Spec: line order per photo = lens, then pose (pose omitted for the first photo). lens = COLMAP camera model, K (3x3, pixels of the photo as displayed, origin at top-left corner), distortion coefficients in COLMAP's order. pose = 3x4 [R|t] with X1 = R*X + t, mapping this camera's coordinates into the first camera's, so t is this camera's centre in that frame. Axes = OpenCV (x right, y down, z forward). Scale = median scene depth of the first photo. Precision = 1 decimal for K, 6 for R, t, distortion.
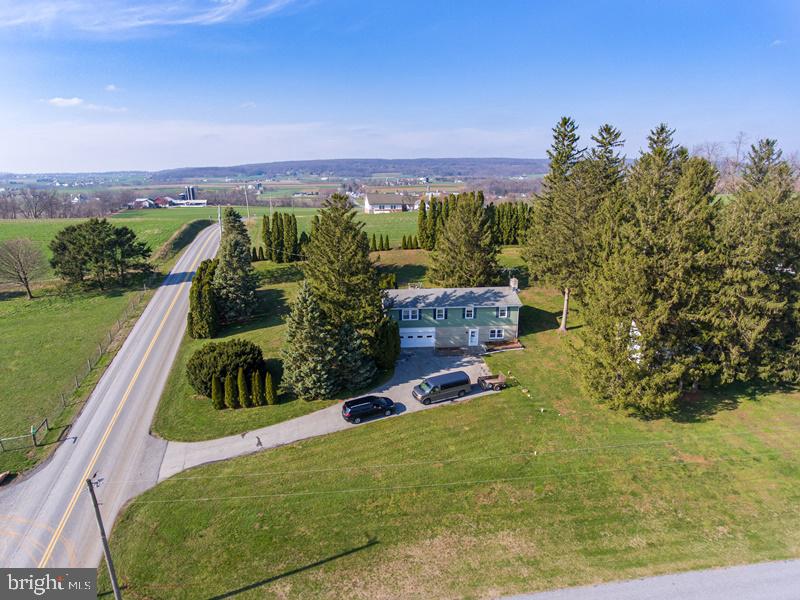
lens RADIAL K [[476.7, 0, 398.1], [0, 476.7, 303.6], [0, 0, 1]] dist [-0.001267, 0.000443]
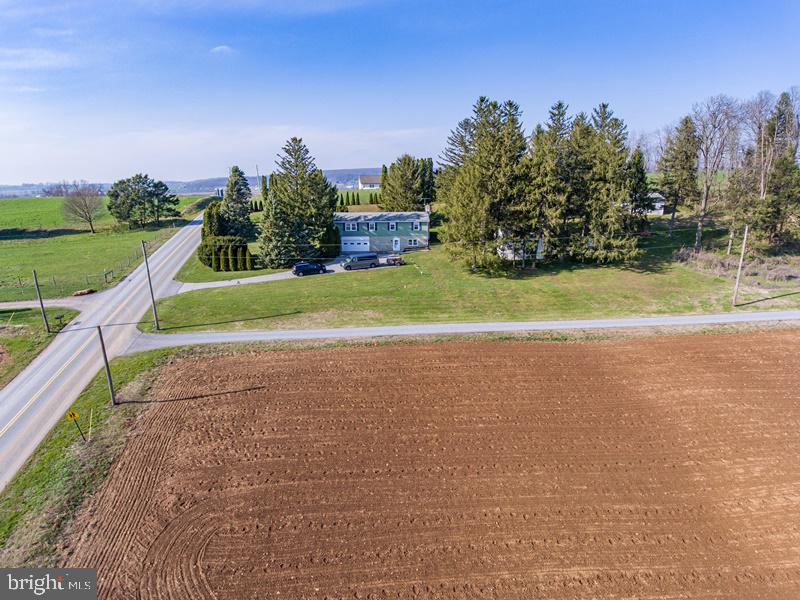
lens RADIAL K [[476.7, 0, 397.1], [0, 476.7, 300.3], [0, 0, 1]] dist [-0.001267, 0.000443]
pose [[0.998461, 0.007525, -0.054942, 0.241342], [-0.008927, 0.999640, -0.025308, 0.275657], [0.054732, 0.025760, 0.998169, -0.423127]]
